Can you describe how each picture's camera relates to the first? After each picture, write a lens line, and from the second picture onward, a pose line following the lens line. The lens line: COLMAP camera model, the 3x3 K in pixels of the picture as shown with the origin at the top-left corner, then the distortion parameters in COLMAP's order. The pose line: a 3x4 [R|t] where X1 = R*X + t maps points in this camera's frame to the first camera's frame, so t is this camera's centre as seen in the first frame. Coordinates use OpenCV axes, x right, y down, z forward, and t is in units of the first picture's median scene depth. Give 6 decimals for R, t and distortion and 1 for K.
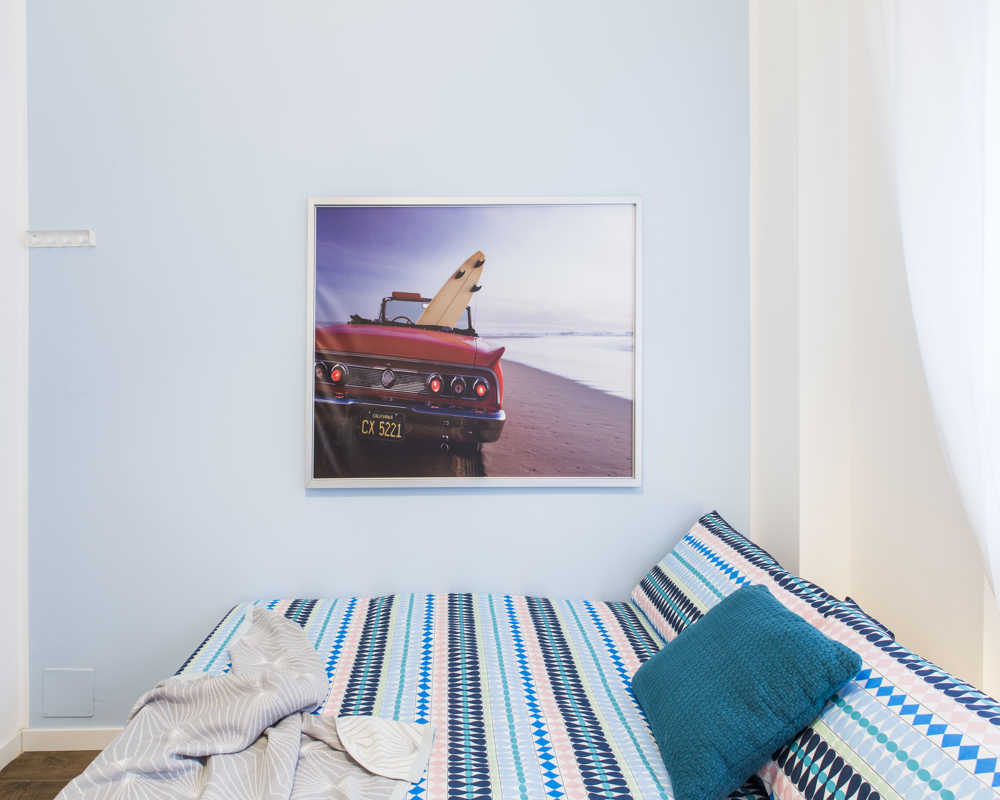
lens RADIAL K [[454.2, 0, 497.5], [0, 454.2, 372.3], [0, 0, 1]] dist [-0.001353, -0.001032]
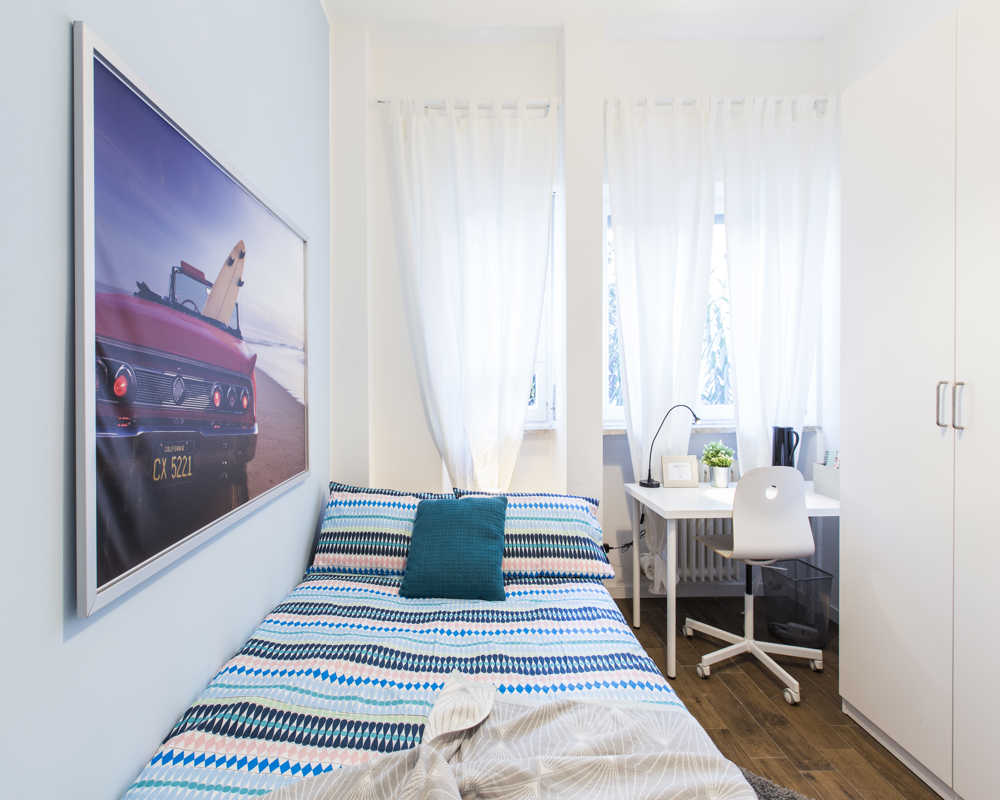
lens RADIAL K [[454.2, 0, 497.5], [0, 454.2, 372.3], [0, 0, 1]] dist [-0.001353, -0.001032]
pose [[-0.066623, 0.025249, 0.997459, -0.930331], [-0.001611, 0.999676, -0.025412, 0.003878], [-0.997777, -0.003300, -0.066560, 0.580207]]
